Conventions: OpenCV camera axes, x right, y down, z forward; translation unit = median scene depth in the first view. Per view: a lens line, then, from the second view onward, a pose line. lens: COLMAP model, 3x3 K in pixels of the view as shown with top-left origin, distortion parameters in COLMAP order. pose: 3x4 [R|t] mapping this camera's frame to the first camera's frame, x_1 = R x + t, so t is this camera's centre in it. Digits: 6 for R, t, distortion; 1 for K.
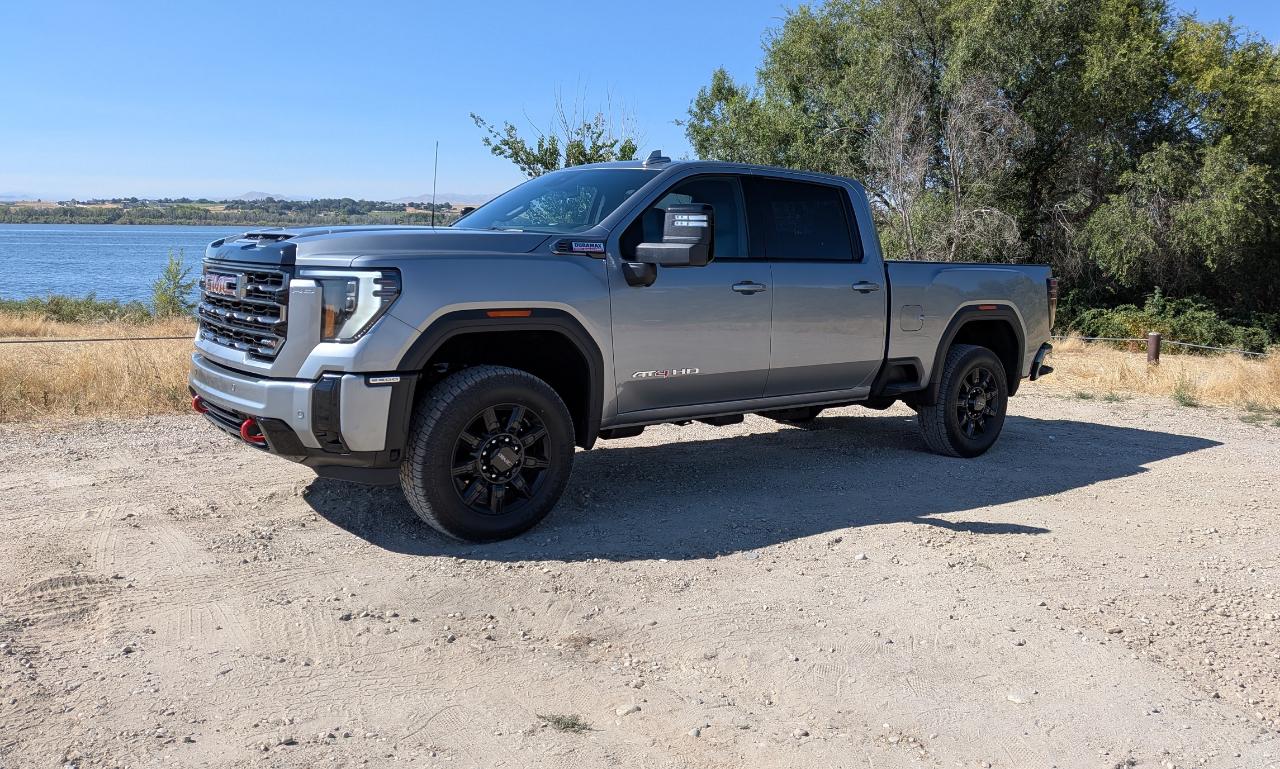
lens RADIAL K [[946.4, 0, 665.2], [0, 946.4, 415.0], [0, 0, 1]] dist [0.046721, -0.059769]
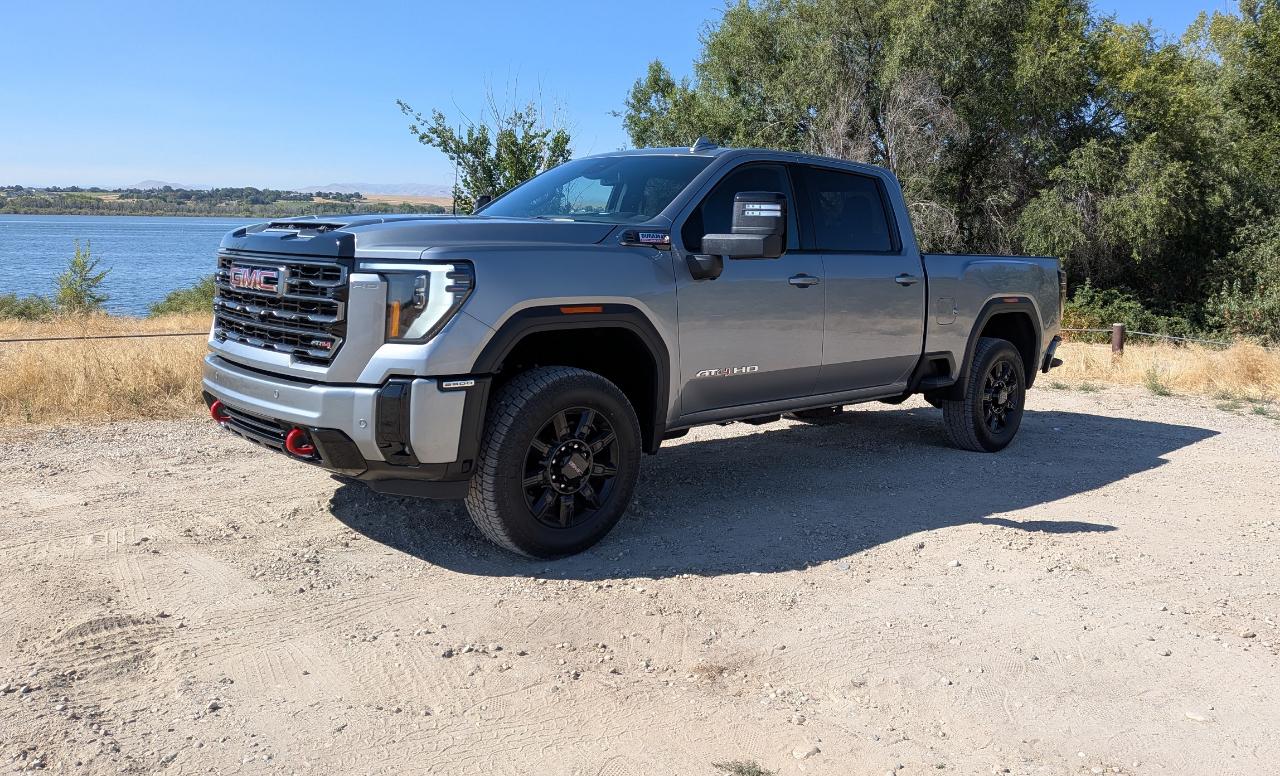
lens RADIAL K [[948.0, 0, 673.6], [0, 948.0, 394.5], [0, 0, 1]] dist [0.050977, -0.068678]
pose [[0.995432, -0.013015, 0.094587, -0.122496], [0.014230, 0.999824, -0.012186, -0.009032], [-0.094412, 0.013476, 0.995442, 0.055023]]
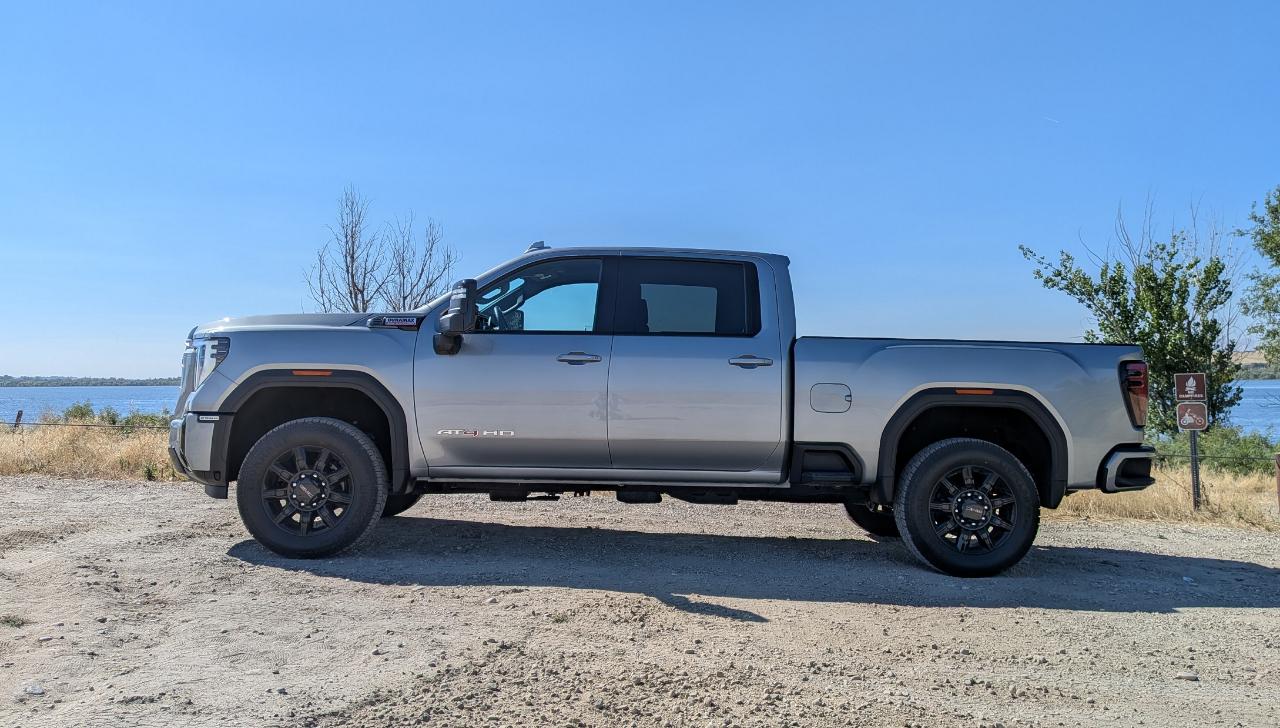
lens RADIAL K [[1042.0, 0, 639.7], [0, 1042.0, 416.9], [0, 0, 1]] dist [-0.018564, -0.006299]
pose [[0.788447, 0.001282, -0.615101, 0.766778], [-0.100680, 0.986780, -0.126996, 0.061283], [0.606807, 0.162058, 0.778153, 0.149163]]
